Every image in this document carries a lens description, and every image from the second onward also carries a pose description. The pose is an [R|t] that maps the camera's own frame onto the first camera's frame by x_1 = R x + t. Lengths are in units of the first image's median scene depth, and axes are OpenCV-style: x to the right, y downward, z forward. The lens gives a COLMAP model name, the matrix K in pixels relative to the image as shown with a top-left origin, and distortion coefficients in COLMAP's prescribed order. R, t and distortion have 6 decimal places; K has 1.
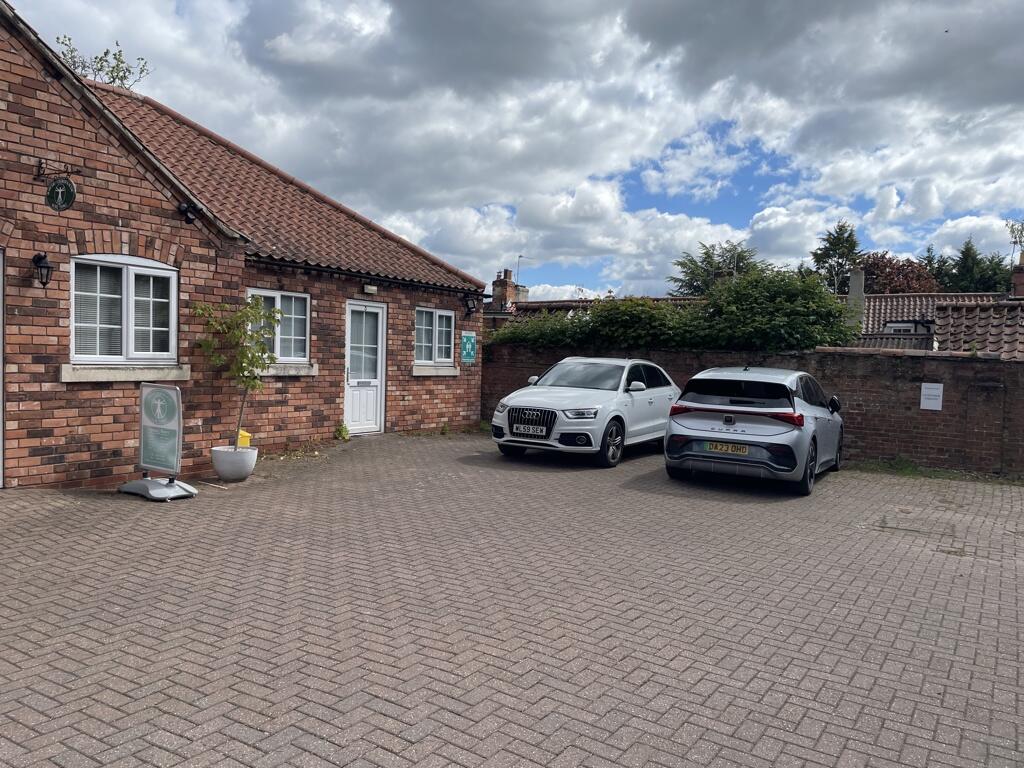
lens RADIAL K [[687.4, 0, 514.1], [0, 687.4, 377.2], [0, 0, 1]] dist [0.050563, -0.065162]
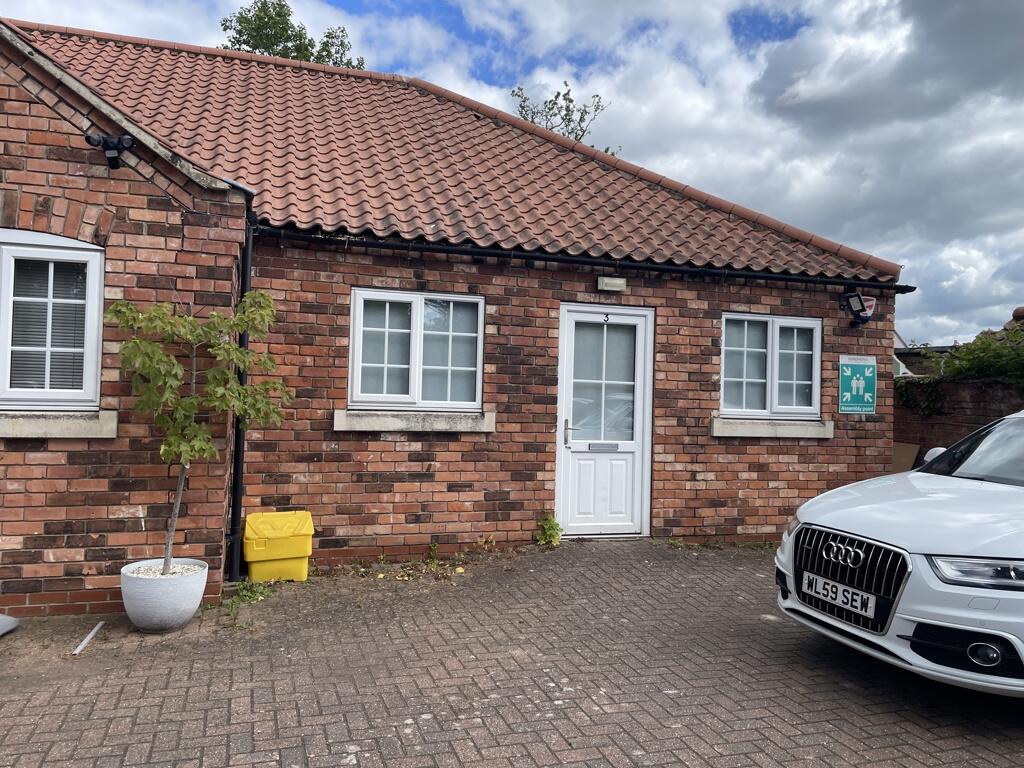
lens RADIAL K [[687.4, 0, 514.1], [0, 687.4, 377.2], [0, 0, 1]] dist [0.050563, -0.065162]
pose [[0.755011, -0.019346, -0.655427, 0.110315], [-0.026015, 0.997894, -0.059421, -0.014291], [0.655196, 0.061915, 0.752917, 0.544252]]
